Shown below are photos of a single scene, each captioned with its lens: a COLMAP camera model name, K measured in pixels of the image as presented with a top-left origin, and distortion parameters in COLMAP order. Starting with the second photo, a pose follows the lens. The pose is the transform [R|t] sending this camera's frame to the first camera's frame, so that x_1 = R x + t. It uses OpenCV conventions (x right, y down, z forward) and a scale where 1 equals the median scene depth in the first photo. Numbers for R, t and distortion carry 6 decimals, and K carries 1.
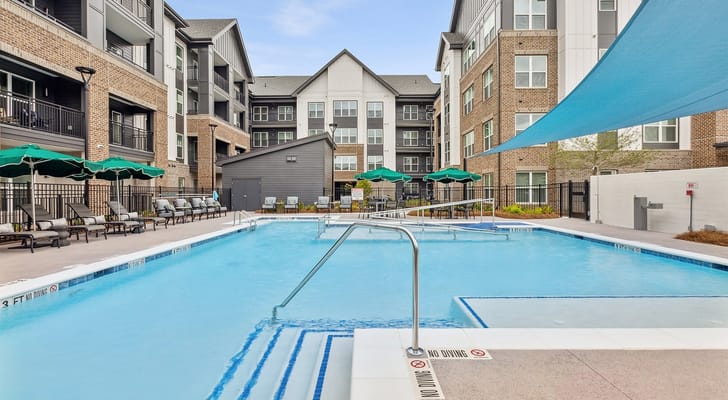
lens RADIAL K [[340.9, 0, 363.9], [0, 340.9, 193.6], [0, 0, 1]] dist [-0.001317, -0.000560]
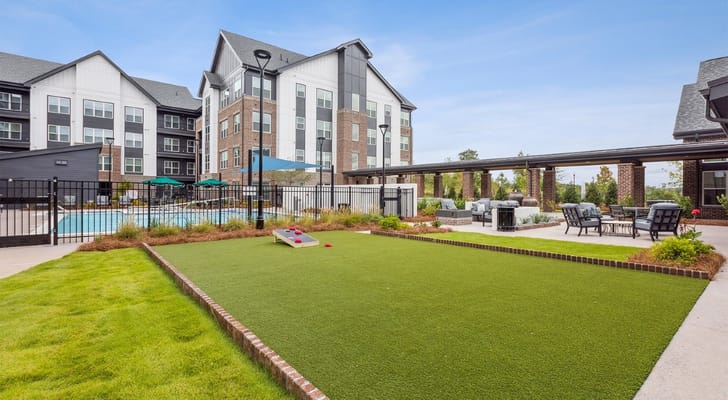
lens RADIAL K [[340.9, 0, 363.9], [0, 340.9, 193.6], [0, 0, 1]] dist [-0.001317, -0.000560]
pose [[0.778526, 0.010208, 0.627529, -0.075843], [-0.007505, 0.999948, -0.006956, 0.000901], [-0.627567, 0.000706, 0.778562, -0.280225]]
